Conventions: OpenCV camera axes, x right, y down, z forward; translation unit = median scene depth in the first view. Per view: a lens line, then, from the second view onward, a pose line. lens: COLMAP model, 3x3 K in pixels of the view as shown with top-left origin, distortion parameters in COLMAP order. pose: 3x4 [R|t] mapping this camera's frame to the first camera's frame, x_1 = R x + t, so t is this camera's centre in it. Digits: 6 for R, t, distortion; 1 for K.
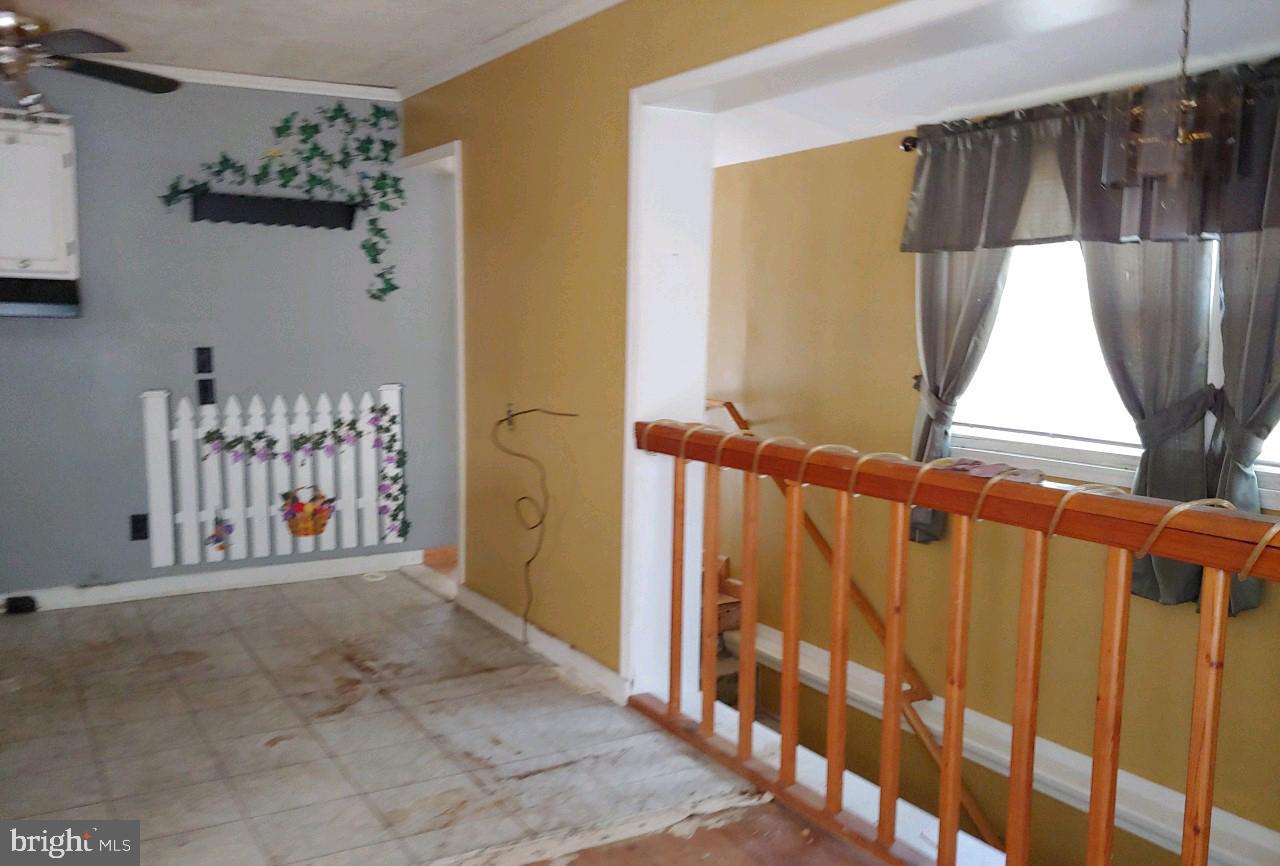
lens RADIAL K [[1148.1, 0, 653.4], [0, 1148.1, 496.1], [0, 0, 1]] dist [0.123587, -0.188286]
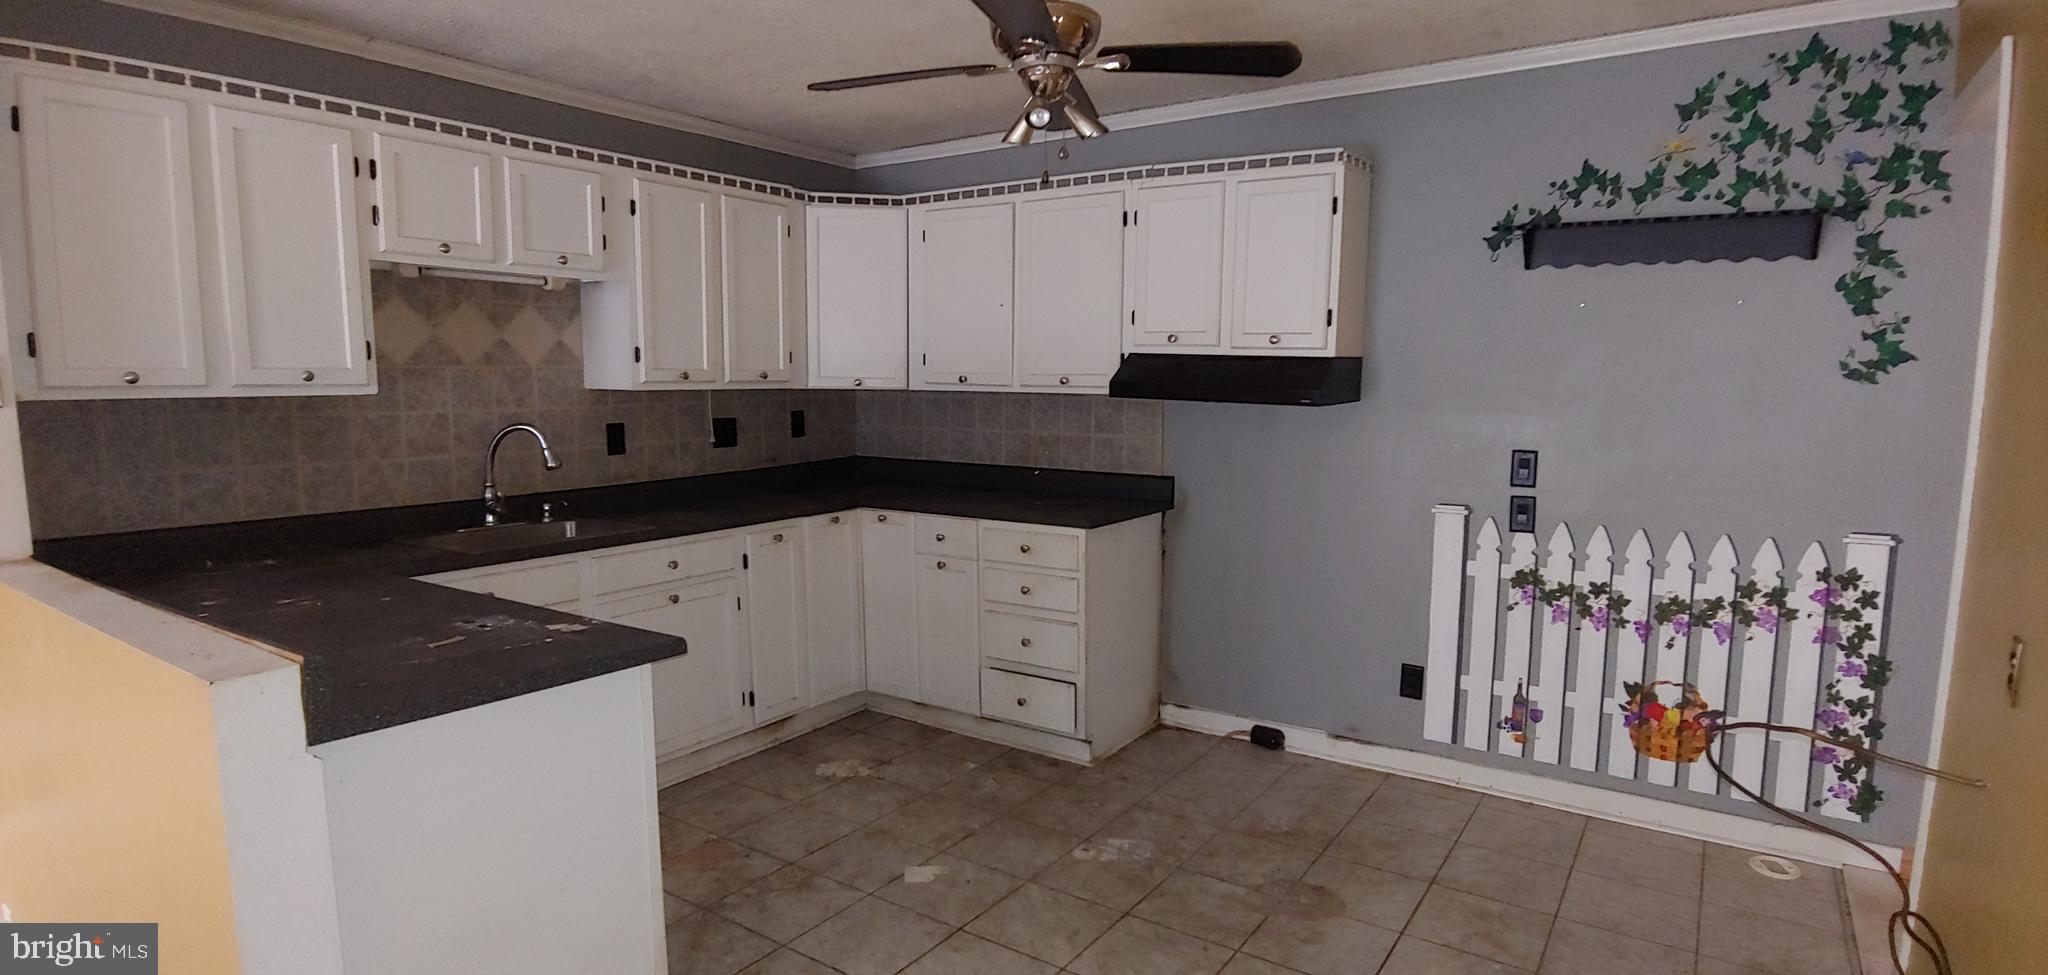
lens RADIAL K [[1032.2, 0, 1026.9], [0, 1032.2, 494.4], [0, 0, 1]] dist [0.016805, -0.025682]
pose [[0.421201, 0.104399, -0.900939, 0.041322], [-0.147879, 0.987965, 0.045348, -0.082835], [0.894830, 0.114129, 0.431570, 0.457903]]
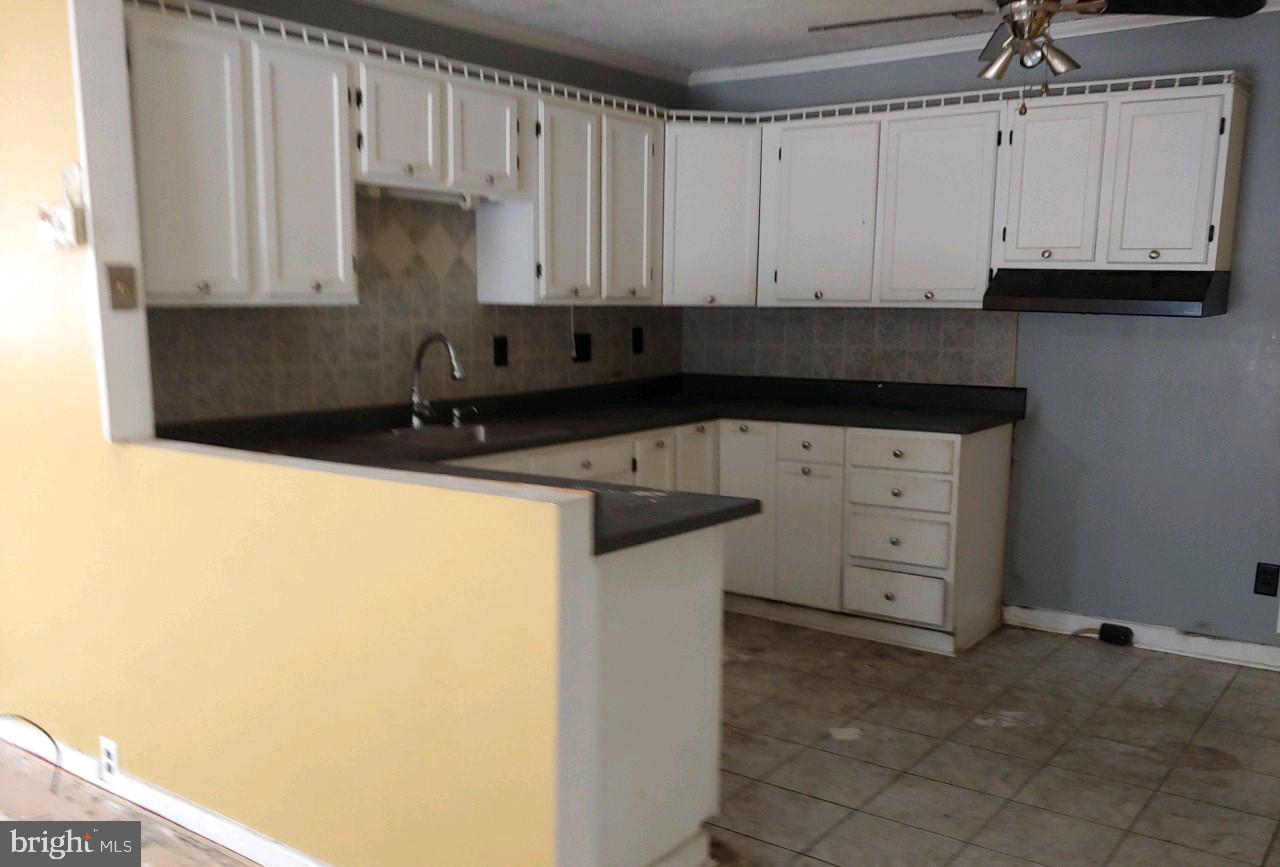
lens RADIAL K [[1148.1, 0, 653.4], [0, 1148.1, 496.6], [0, 0, 1]] dist [0.123587, -0.188286]
pose [[0.408272, 0.155859, -0.899457, 0.097315], [-0.151811, 0.983188, 0.101460, -0.044918], [0.900149, 0.095124, 0.425069, 0.263166]]
